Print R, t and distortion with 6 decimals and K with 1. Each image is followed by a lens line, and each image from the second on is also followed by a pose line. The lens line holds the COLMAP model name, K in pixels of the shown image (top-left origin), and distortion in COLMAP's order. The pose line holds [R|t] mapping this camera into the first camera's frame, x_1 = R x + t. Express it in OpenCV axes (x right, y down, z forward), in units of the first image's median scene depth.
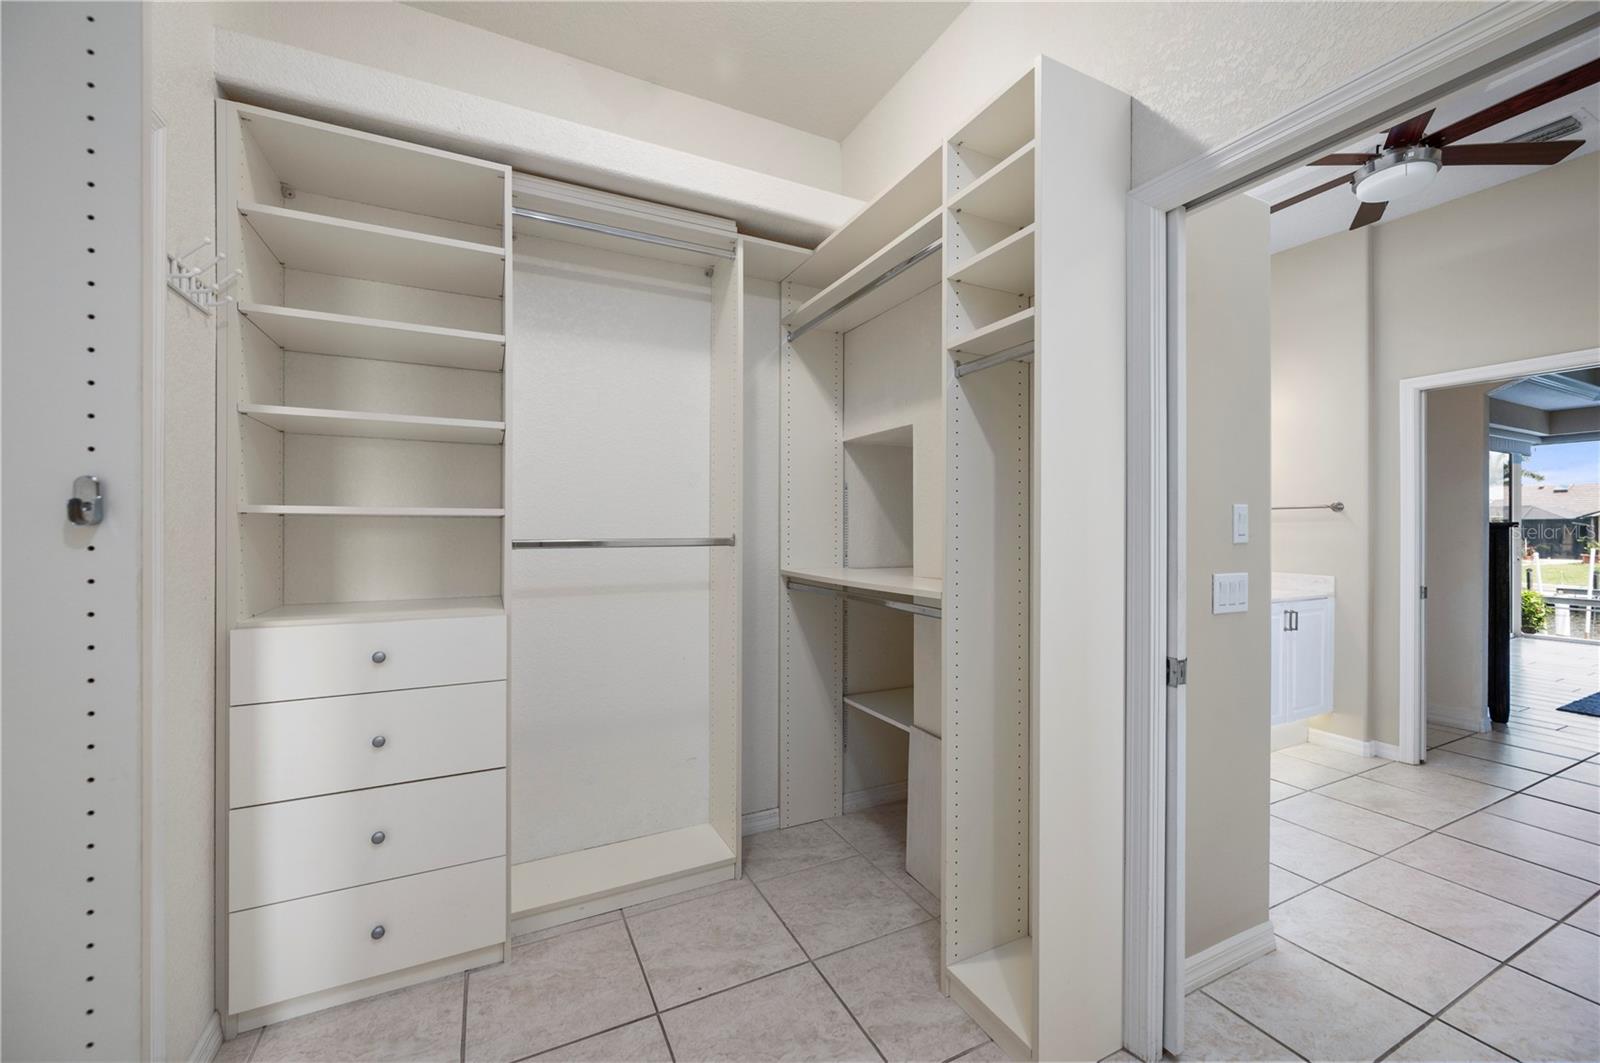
lens RADIAL K [[637.8, 0, 791.6], [0, 637.8, 529.7], [0, 0, 1]] dist [-0.004571, 0.000907]
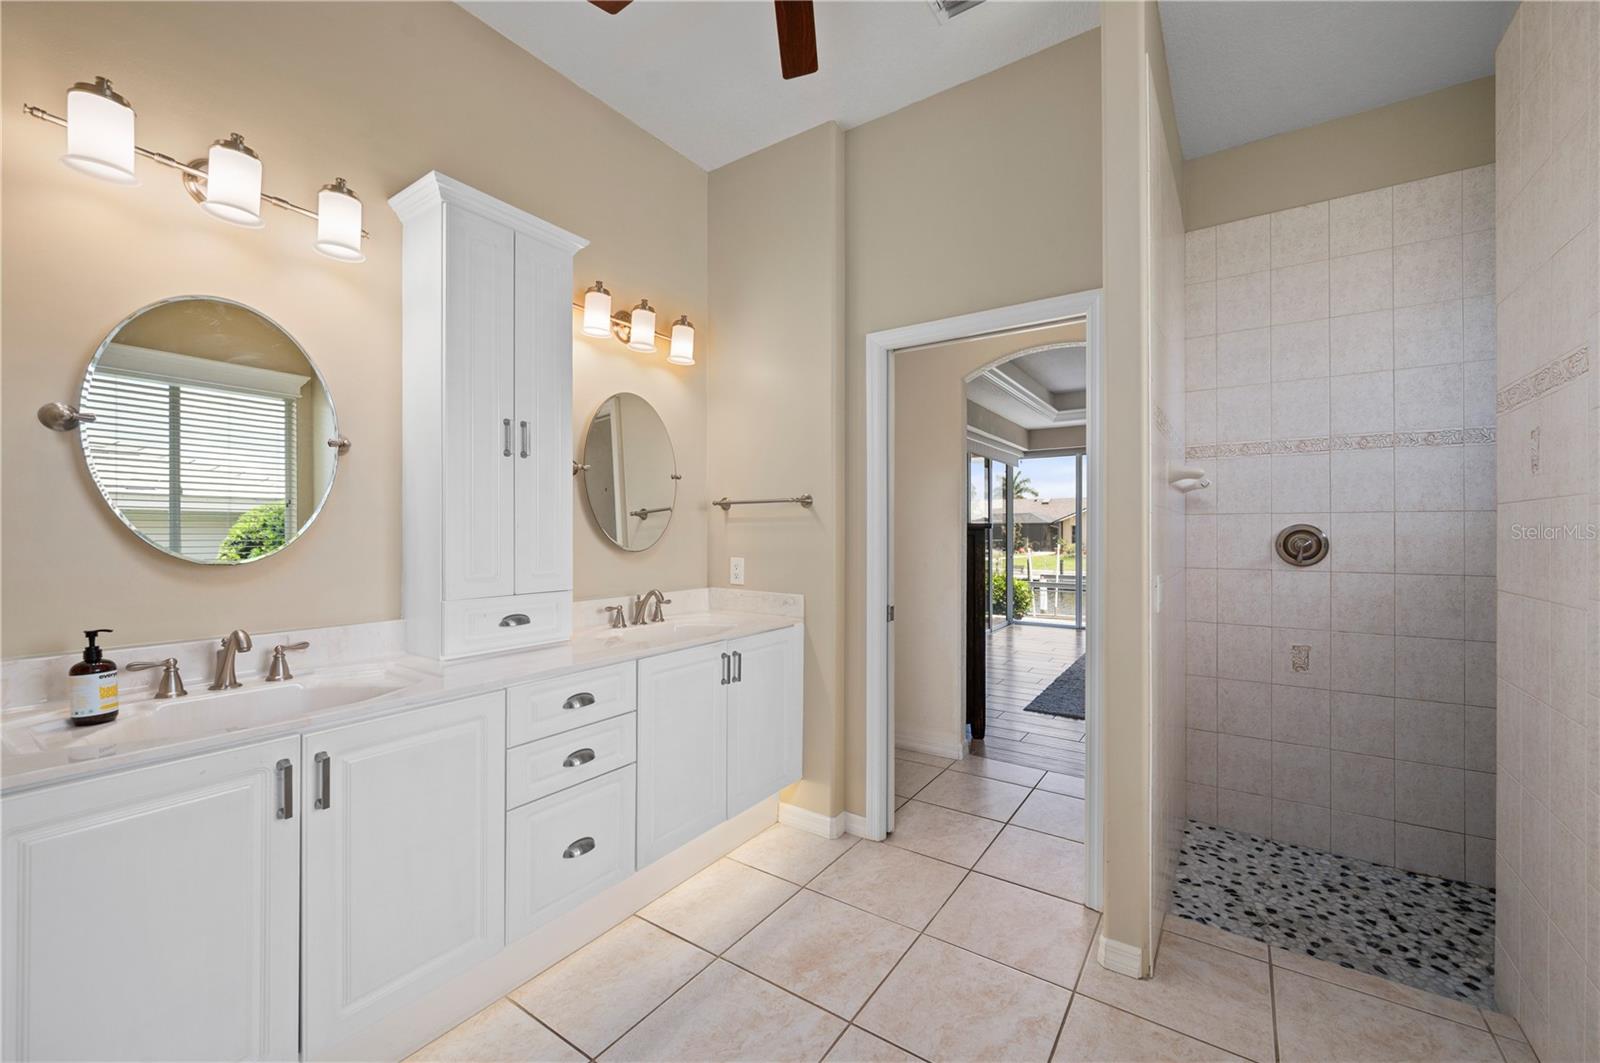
lens RADIAL K [[637.8, 0, 804.4], [0, 637.8, 530.6], [0, 0, 1]] dist [-0.004571, 0.000907]
pose [[0.869066, -0.001737, 0.494694, 0.482130], [0.002511, 0.999996, -0.000901, -0.000813], [-0.494691, 0.002025, 0.869067, 0.350936]]
